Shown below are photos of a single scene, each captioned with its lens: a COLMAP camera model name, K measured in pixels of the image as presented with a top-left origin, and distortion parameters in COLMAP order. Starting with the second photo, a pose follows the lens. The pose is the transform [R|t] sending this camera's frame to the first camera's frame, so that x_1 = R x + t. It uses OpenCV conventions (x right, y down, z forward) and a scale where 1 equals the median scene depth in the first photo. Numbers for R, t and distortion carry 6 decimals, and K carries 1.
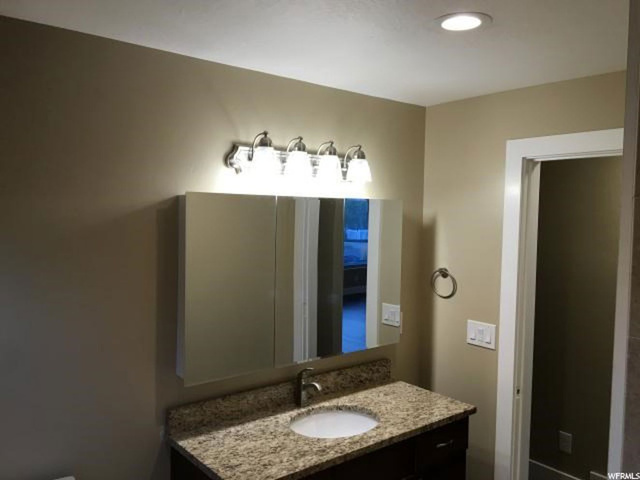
lens RADIAL K [[543.8, 0, 320.0], [0, 543.8, 240.0], [0, 0, 1]] dist [0.041201, -0.004425]
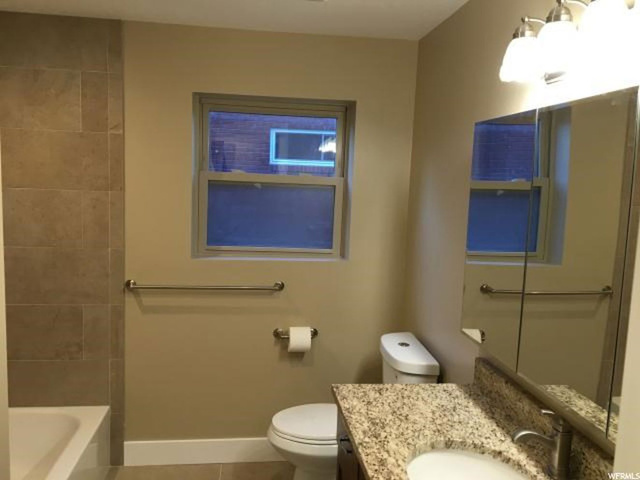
lens RADIAL K [[543.8, 0, 320.0], [0, 543.8, 240.0], [0, 0, 1]] dist [0.041201, -0.004425]
pose [[-0.527873, 0.060851, -0.847141, 0.691199], [-0.088261, 0.988099, 0.125974, 0.012780], [0.844725, 0.141268, -0.516220, 1.284239]]
